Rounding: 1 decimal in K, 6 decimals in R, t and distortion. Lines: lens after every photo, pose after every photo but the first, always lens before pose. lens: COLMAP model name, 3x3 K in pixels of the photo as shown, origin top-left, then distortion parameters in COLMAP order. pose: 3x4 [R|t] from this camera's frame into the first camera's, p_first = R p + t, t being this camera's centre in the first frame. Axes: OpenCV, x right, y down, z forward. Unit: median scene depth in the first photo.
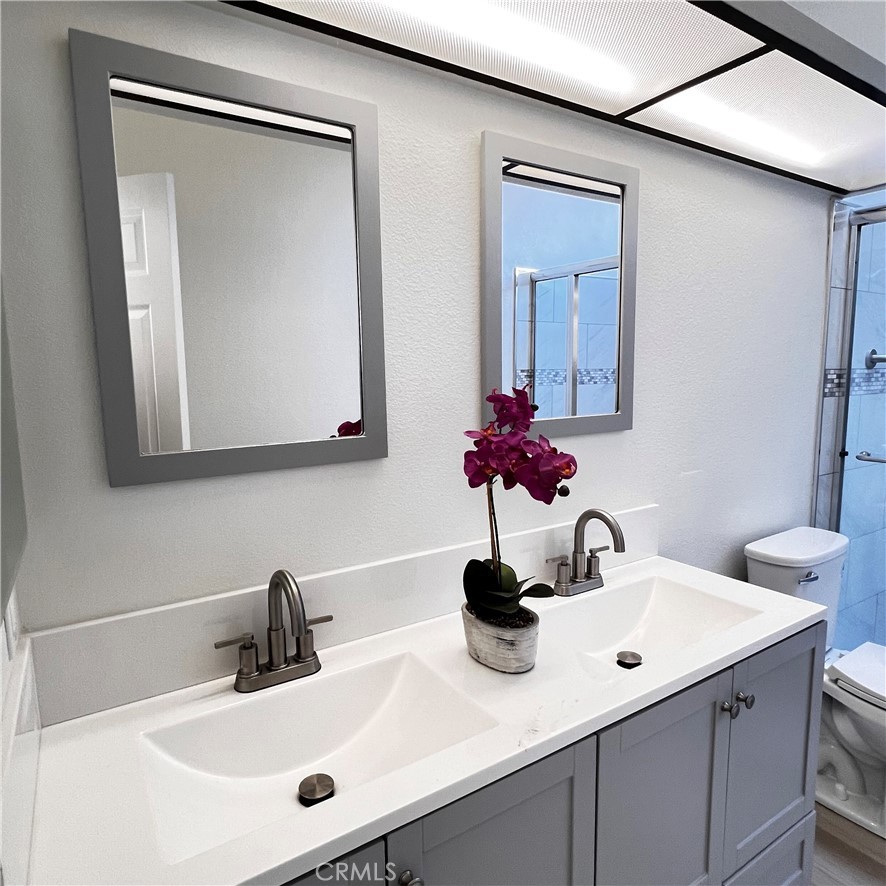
lens RADIAL K [[579.3, 0, 443.0], [0, 579.3, 443.0], [0, 0, 1]] dist [-0.003898, -0.003192]
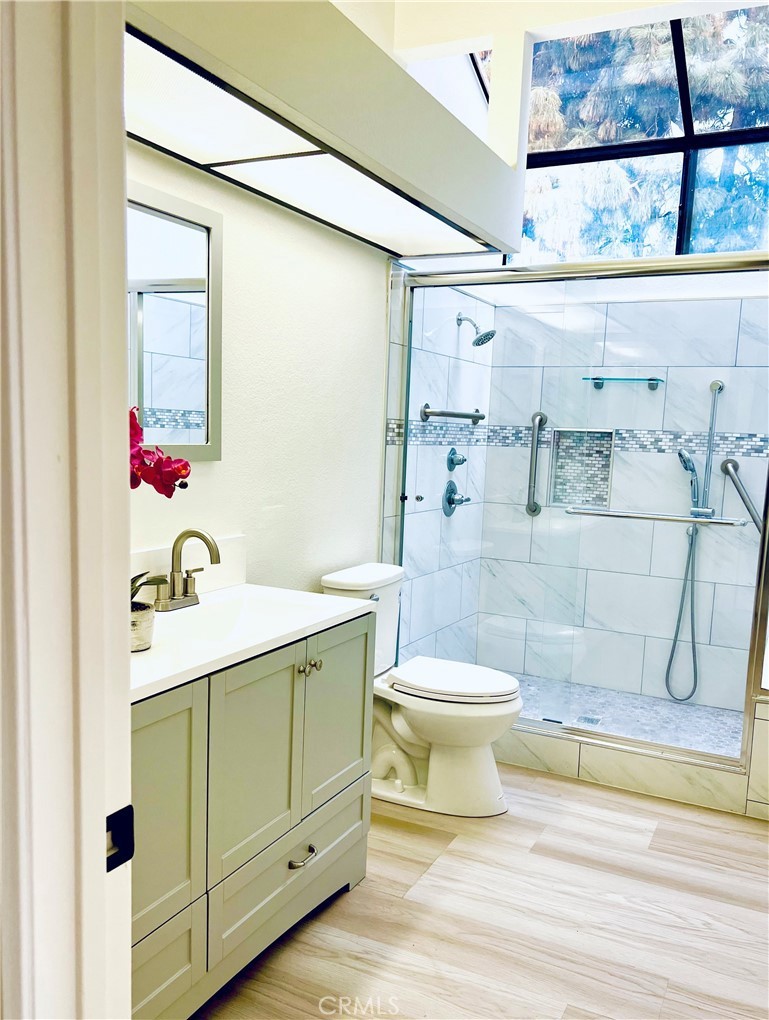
lens RADIAL K [[845.6, 0, 388.8], [0, 845.6, 552.5], [0, 0, 1]] dist [0.128807, -0.003556]
pose [[0.857772, -0.024053, 0.513468, -0.188210], [0.010087, 0.999500, 0.029970, 0.088662], [-0.513932, -0.020529, 0.857585, -0.437700]]
